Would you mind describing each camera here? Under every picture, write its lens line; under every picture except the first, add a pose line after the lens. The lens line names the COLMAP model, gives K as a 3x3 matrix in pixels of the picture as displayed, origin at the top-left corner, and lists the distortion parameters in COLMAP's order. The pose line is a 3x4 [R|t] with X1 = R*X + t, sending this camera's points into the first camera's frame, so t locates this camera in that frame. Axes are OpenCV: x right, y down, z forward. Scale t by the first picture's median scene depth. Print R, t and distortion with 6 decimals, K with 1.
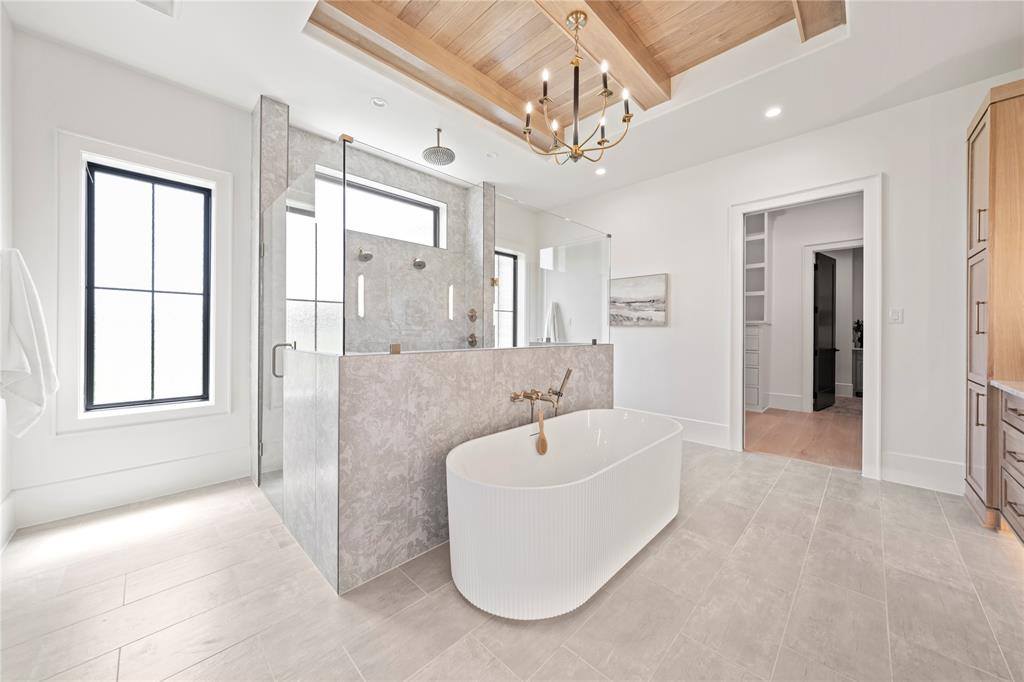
lens RADIAL K [[366.4, 0, 536.0], [0, 366.4, 336.7], [0, 0, 1]] dist [-0.002447, -0.000612]
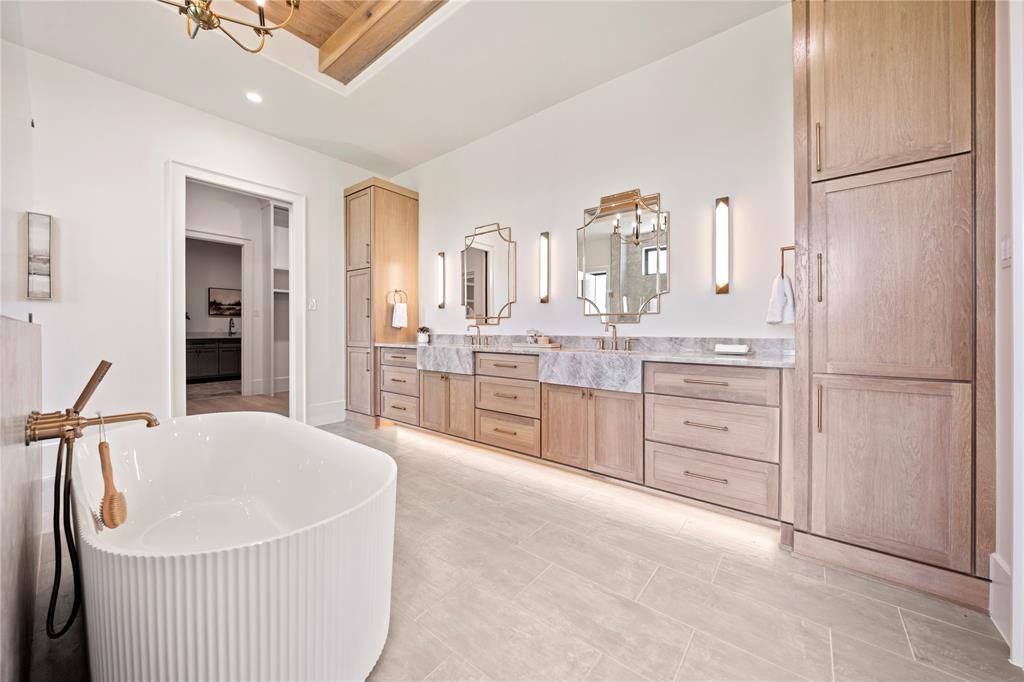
lens RADIAL K [[384.3, 0, 483.9], [0, 384.3, 333.3], [0, 0, 1]] dist [-0.003582, 0.000029]
pose [[-0.079092, -0.005241, 0.996854, -0.380583], [0.020137, 0.999774, 0.006854, 0.040518], [-0.996664, 0.020616, -0.078969, 0.364213]]
